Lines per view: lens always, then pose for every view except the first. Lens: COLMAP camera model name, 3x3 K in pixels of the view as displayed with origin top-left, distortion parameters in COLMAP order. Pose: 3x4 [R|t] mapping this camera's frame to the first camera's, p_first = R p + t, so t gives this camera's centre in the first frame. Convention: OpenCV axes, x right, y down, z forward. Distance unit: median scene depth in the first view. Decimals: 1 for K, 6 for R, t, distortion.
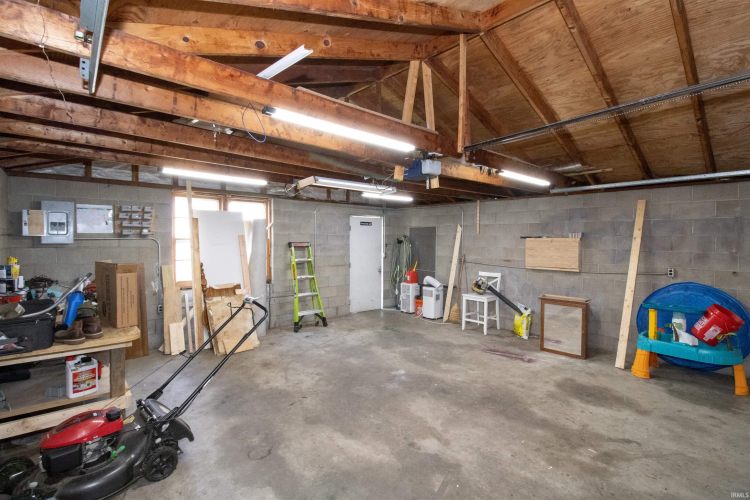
lens RADIAL K [[347.3, 0, 376.3], [0, 347.3, 250.1], [0, 0, 1]] dist [-0.009160, -0.002475]
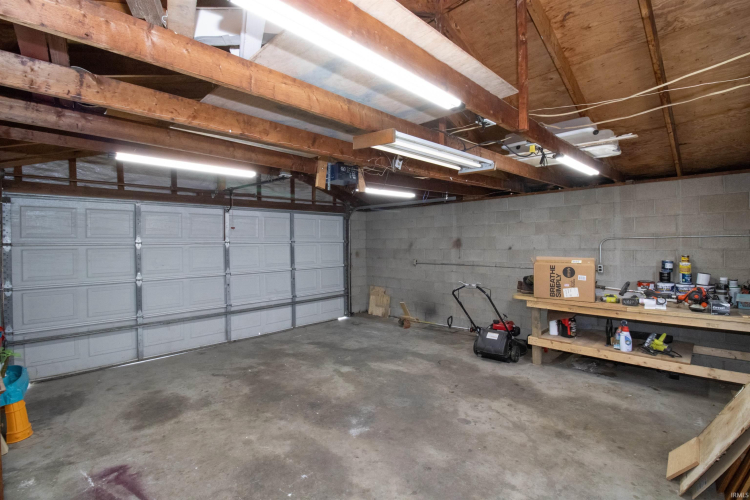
lens RADIAL K [[347.3, 0, 373.3], [0, 347.3, 245.7], [0, 0, 1]] dist [-0.009160, -0.002475]
pose [[-0.998804, 0.008600, -0.048126, 0.074982], [0.006490, 0.999018, 0.043829, -0.065769], [0.048456, 0.043464, -0.997879, 1.924541]]
